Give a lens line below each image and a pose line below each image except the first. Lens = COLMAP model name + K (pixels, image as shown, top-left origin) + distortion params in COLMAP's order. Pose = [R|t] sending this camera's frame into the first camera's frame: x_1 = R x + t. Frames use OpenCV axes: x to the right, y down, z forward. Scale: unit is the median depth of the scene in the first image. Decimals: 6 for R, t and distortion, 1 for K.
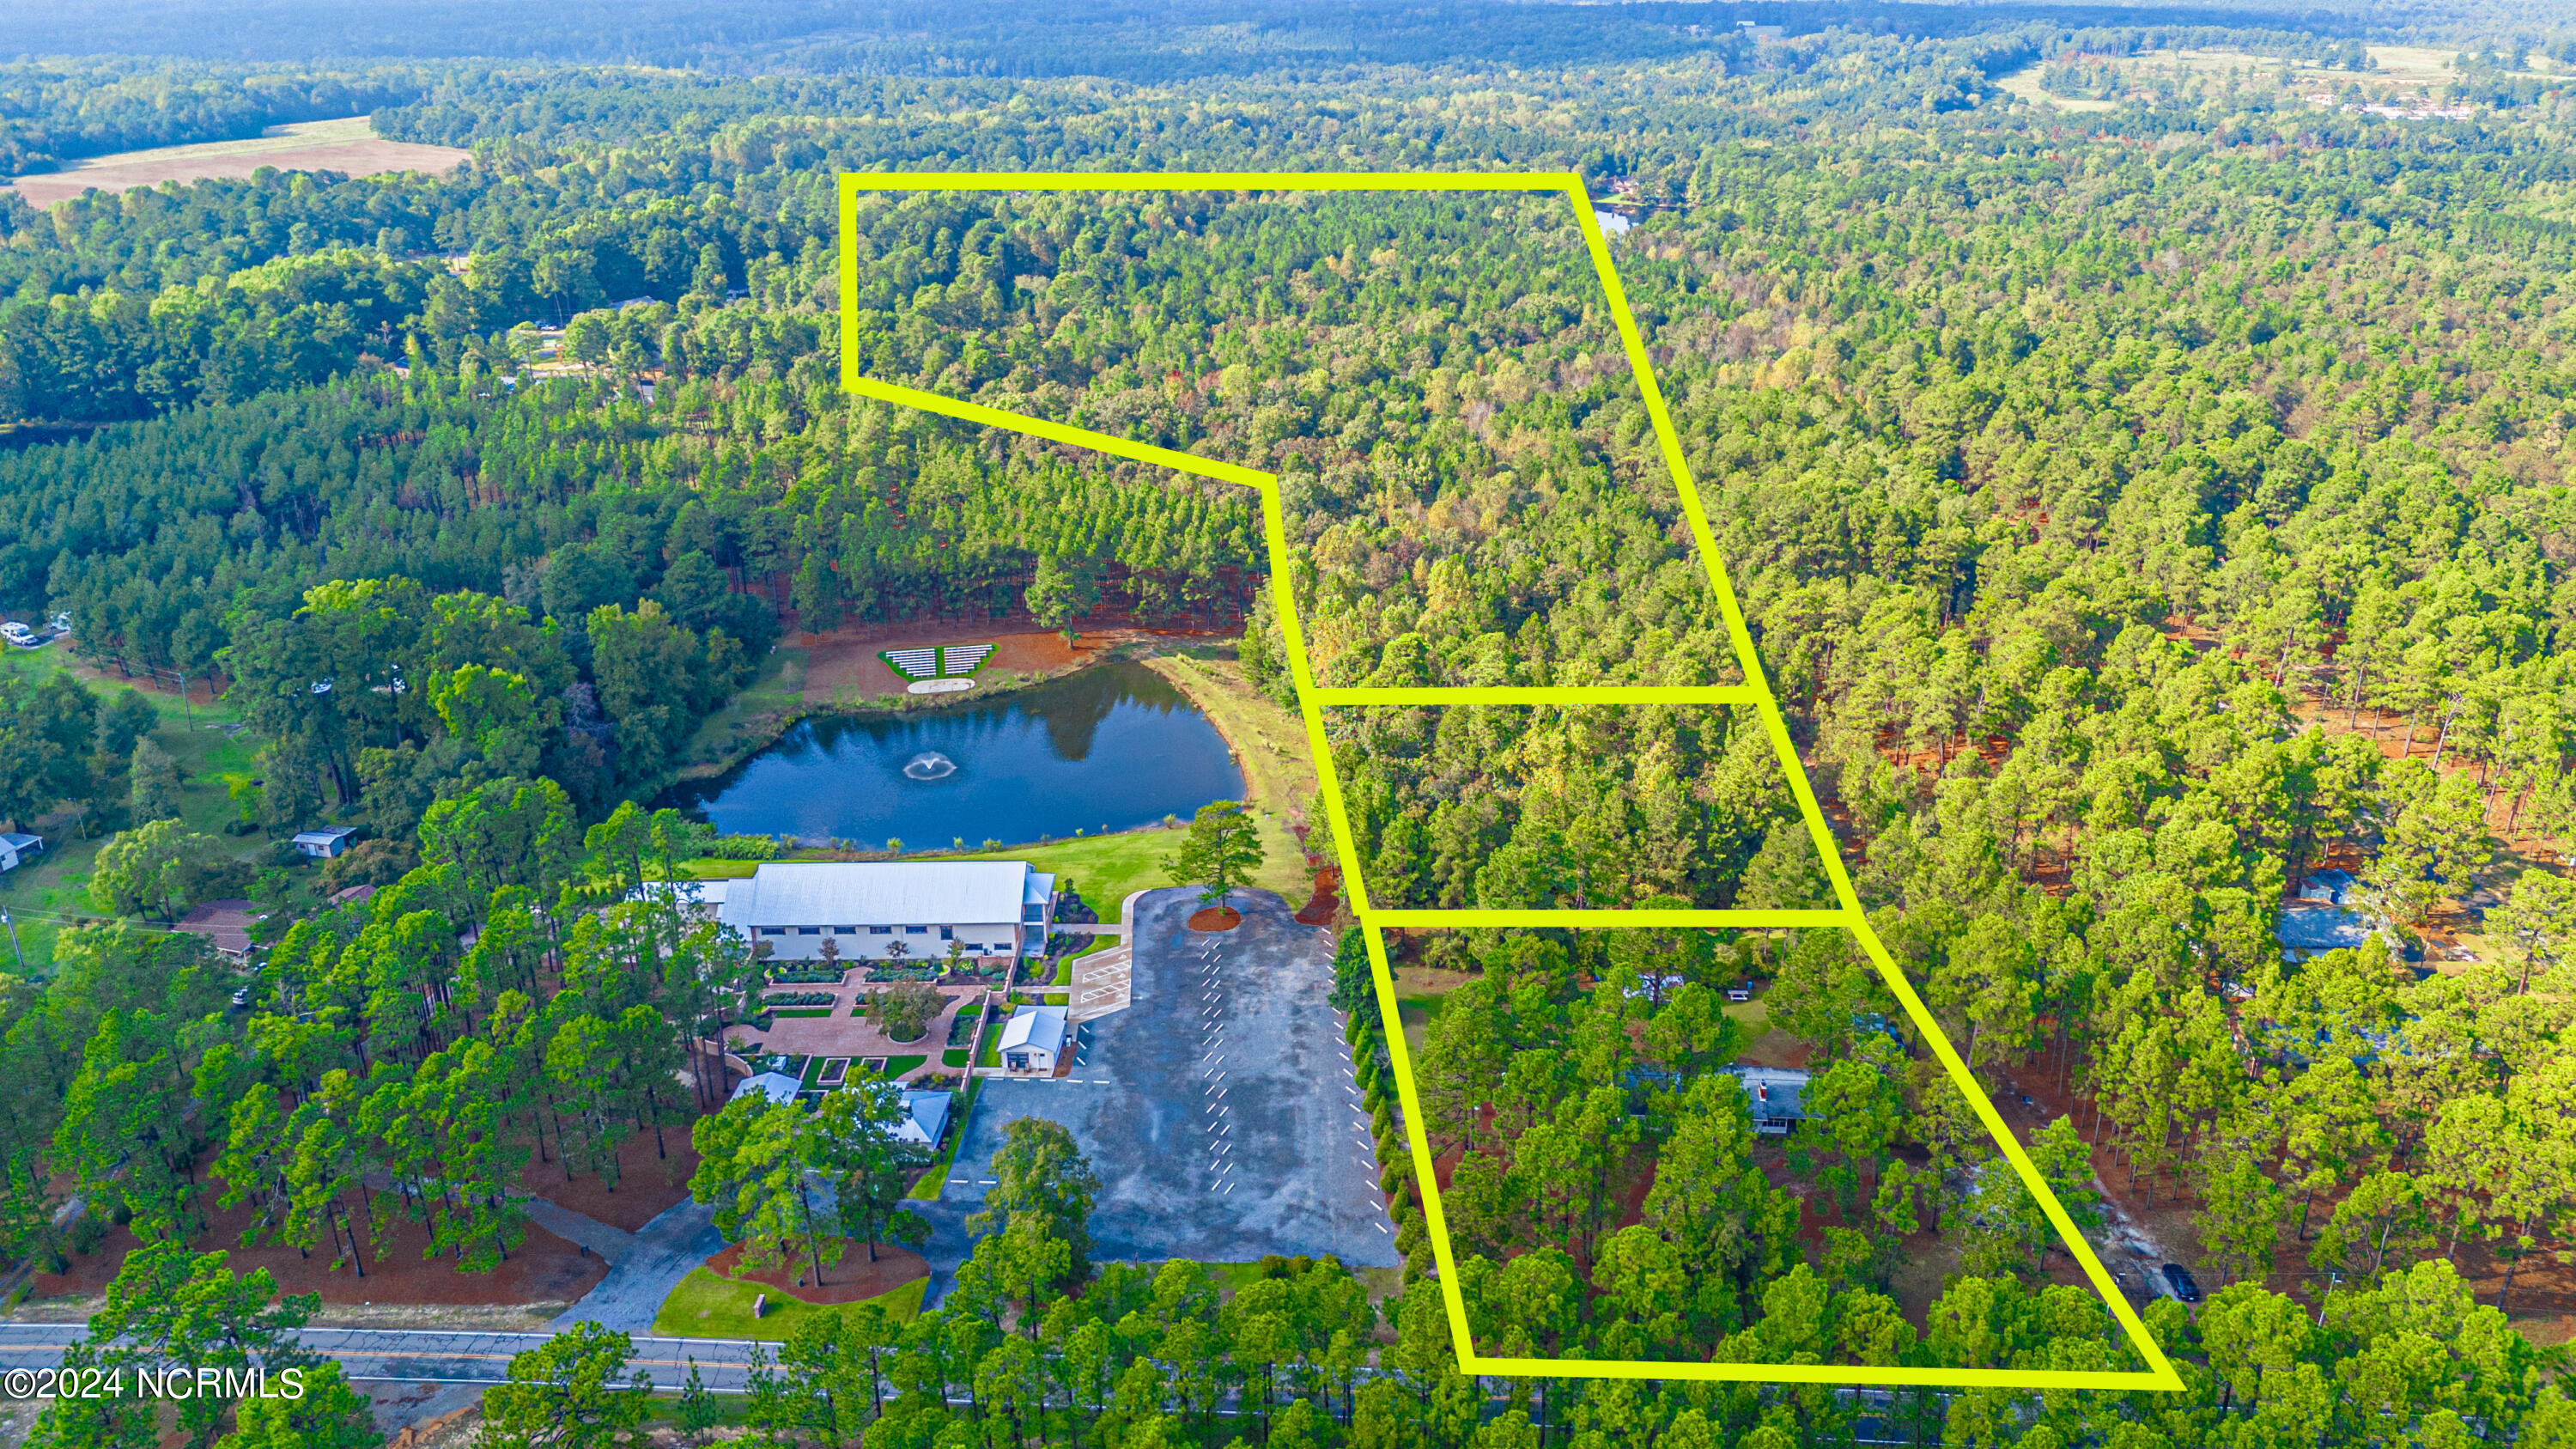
lens RADIAL K [[1914.9, 0, 1298.9], [0, 1914.9, 748.8], [0, 0, 1]] dist [0.055461, -0.057707]
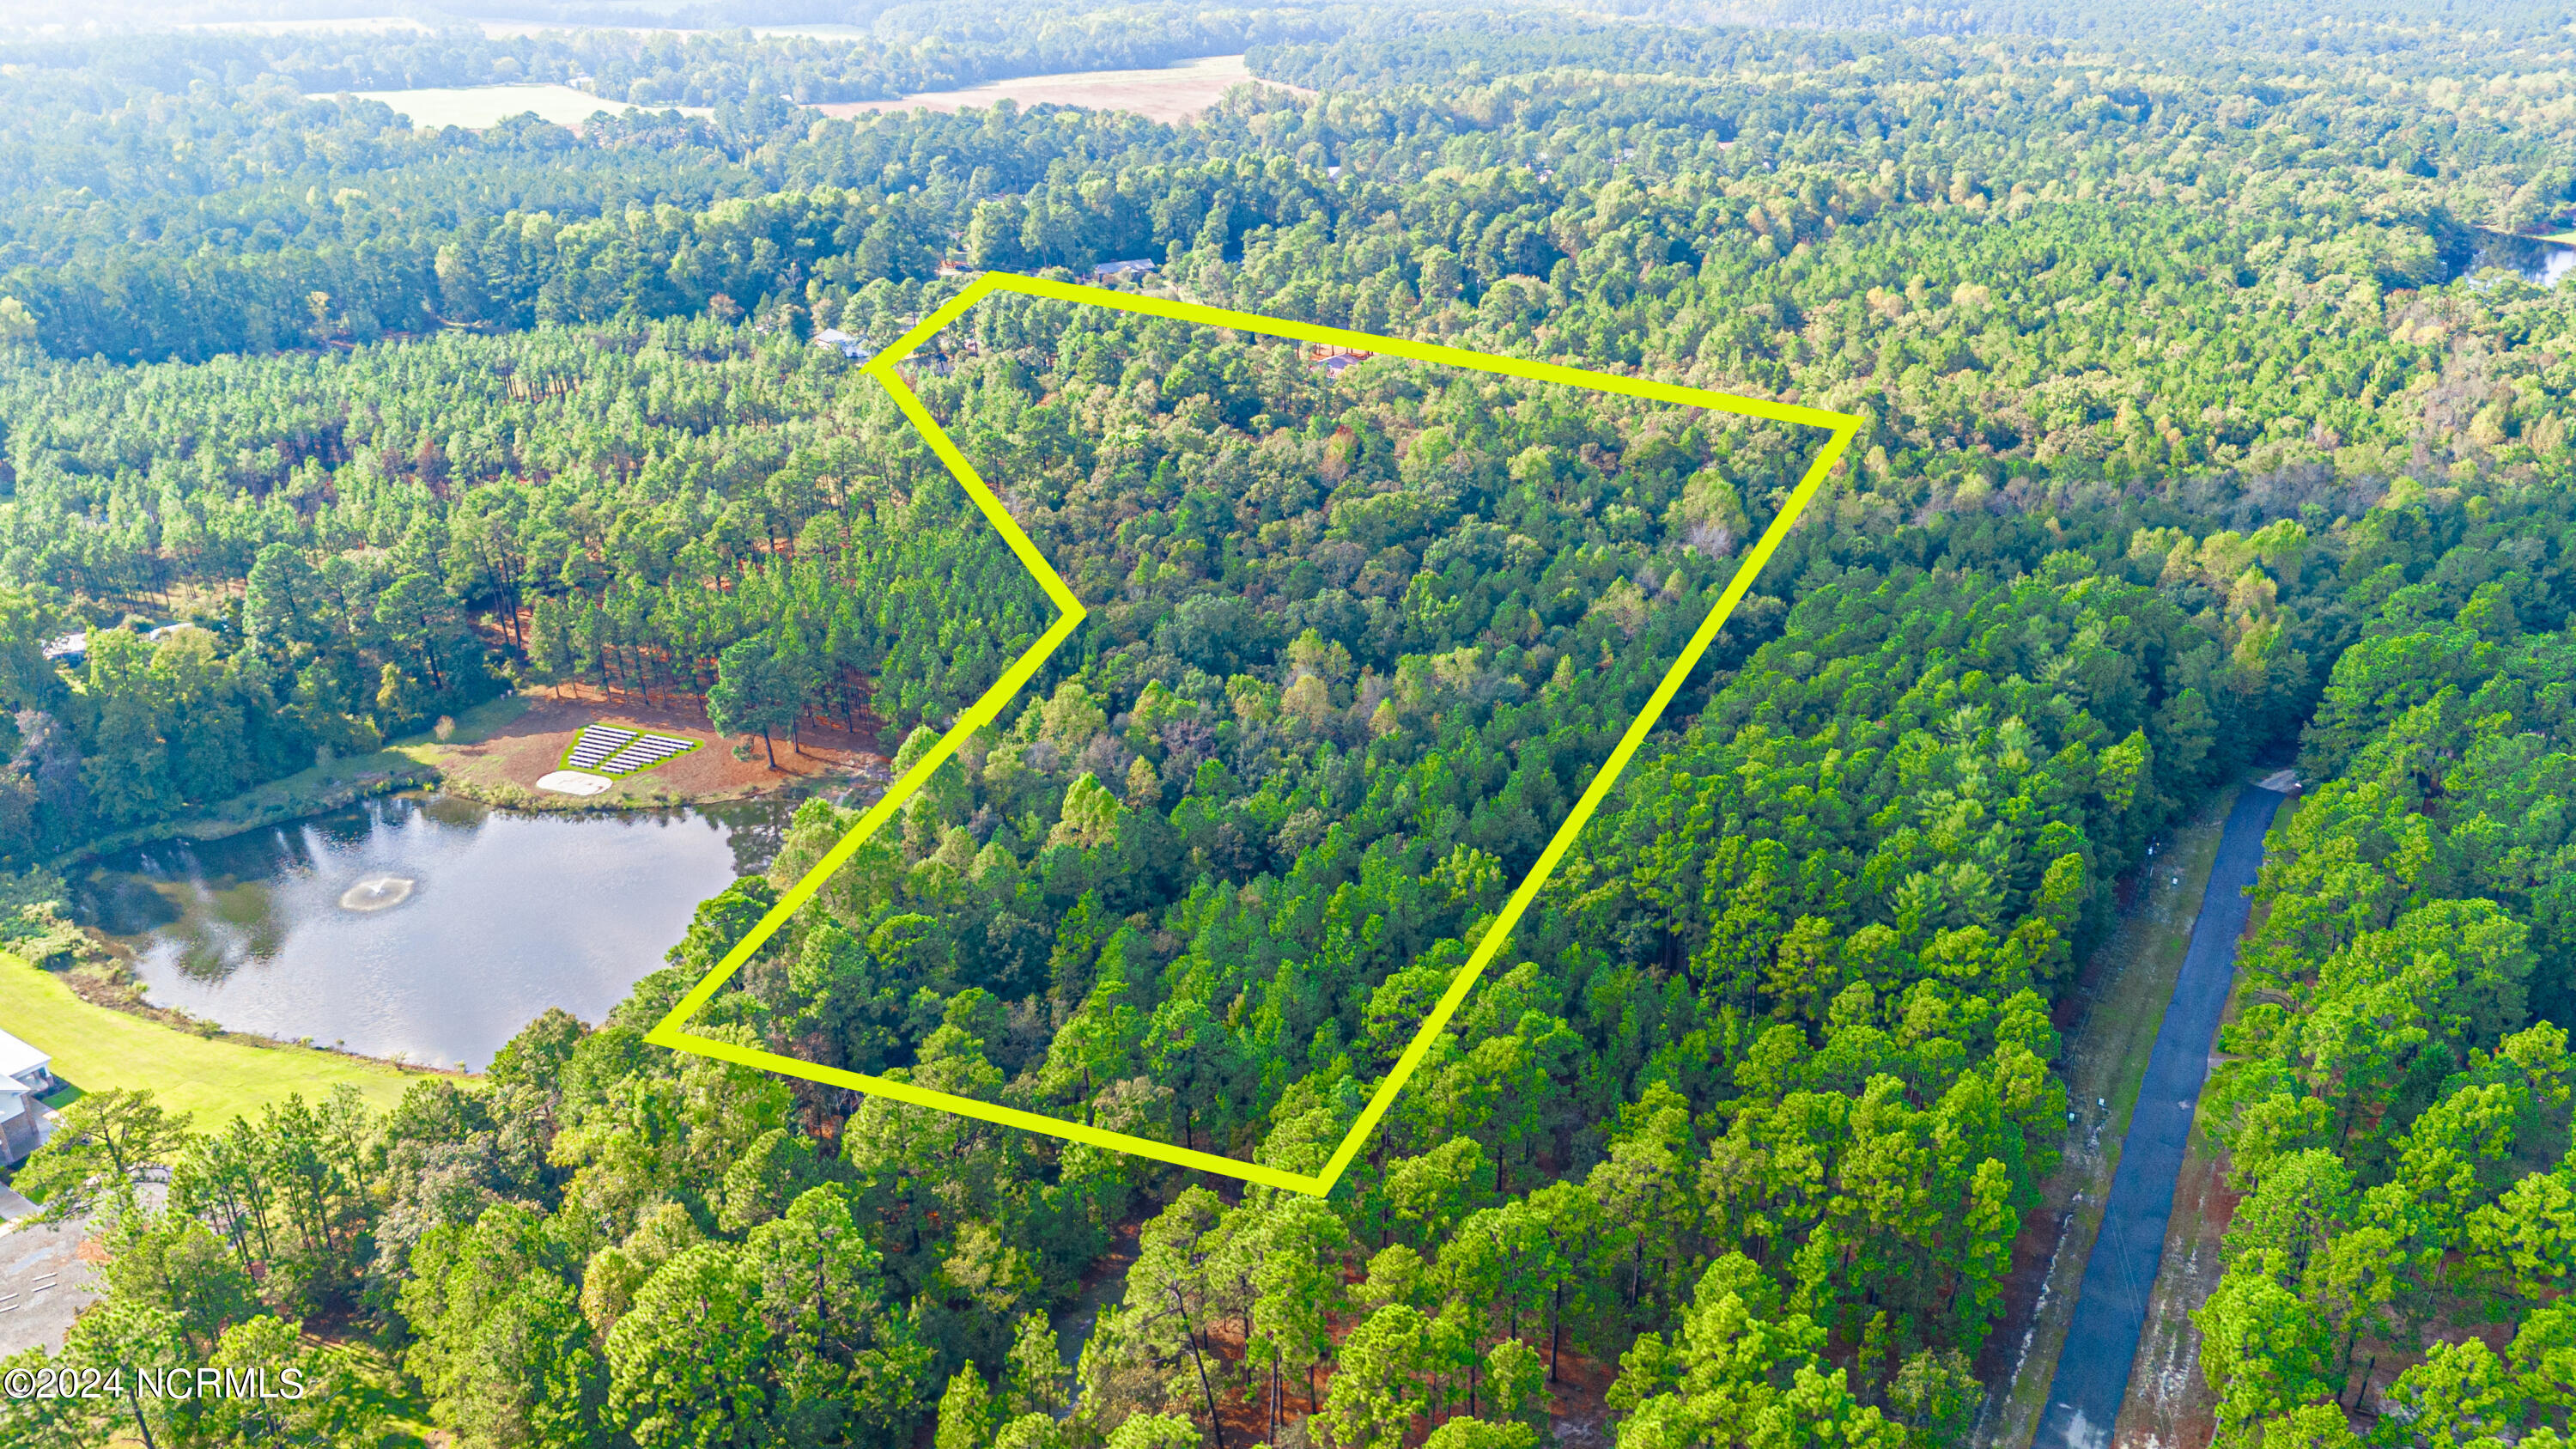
lens RADIAL K [[1914.9, 0, 1288.4], [0, 1914.9, 726.0], [0, 0, 1]] dist [0.055461, -0.057707]
pose [[0.838335, 0.218896, -0.499279, 0.269845], [-0.210195, 0.974821, 0.074448, -0.102578], [0.503003, 0.042534, 0.863237, 0.242938]]
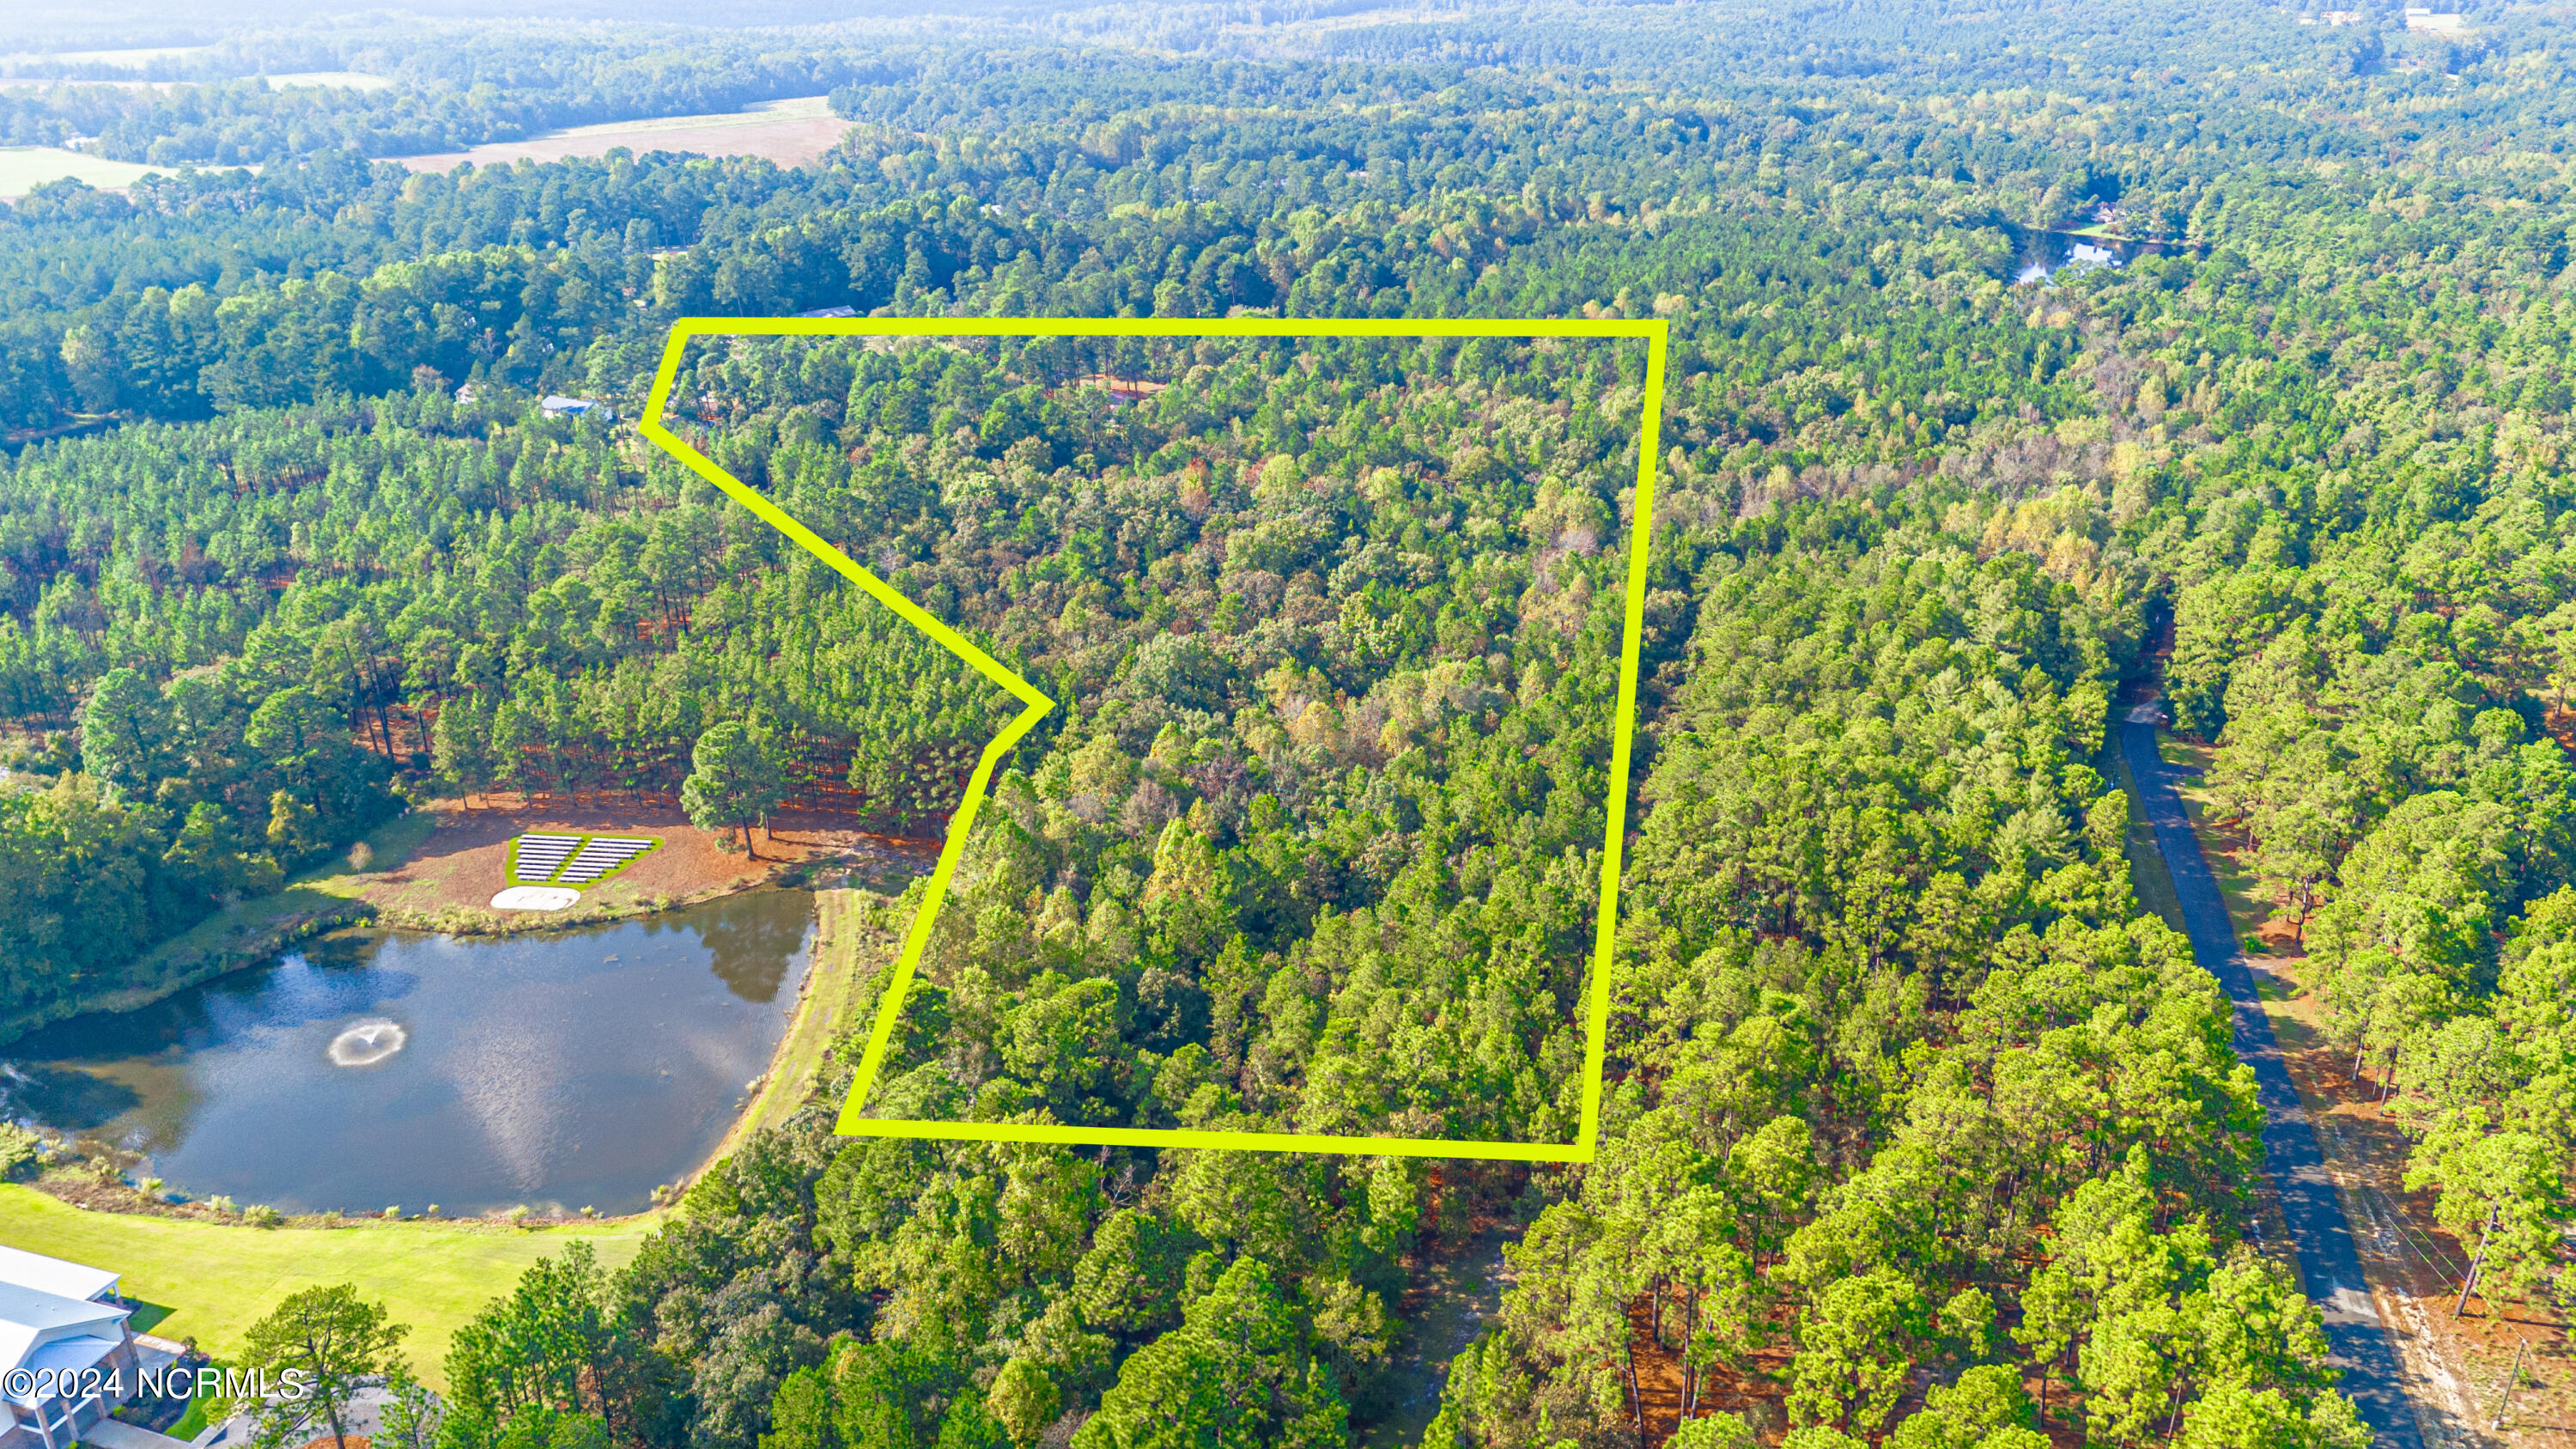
lens RADIAL K [[1914.9, 0, 1295.9], [0, 1914.9, 721.3], [0, 0, 1]] dist [0.055461, -0.057707]
pose [[0.949156, 0.119746, -0.291141, 0.174391], [-0.120344, 0.992605, 0.015921, -0.084044], [0.290894, 0.019925, 0.956548, 0.199209]]
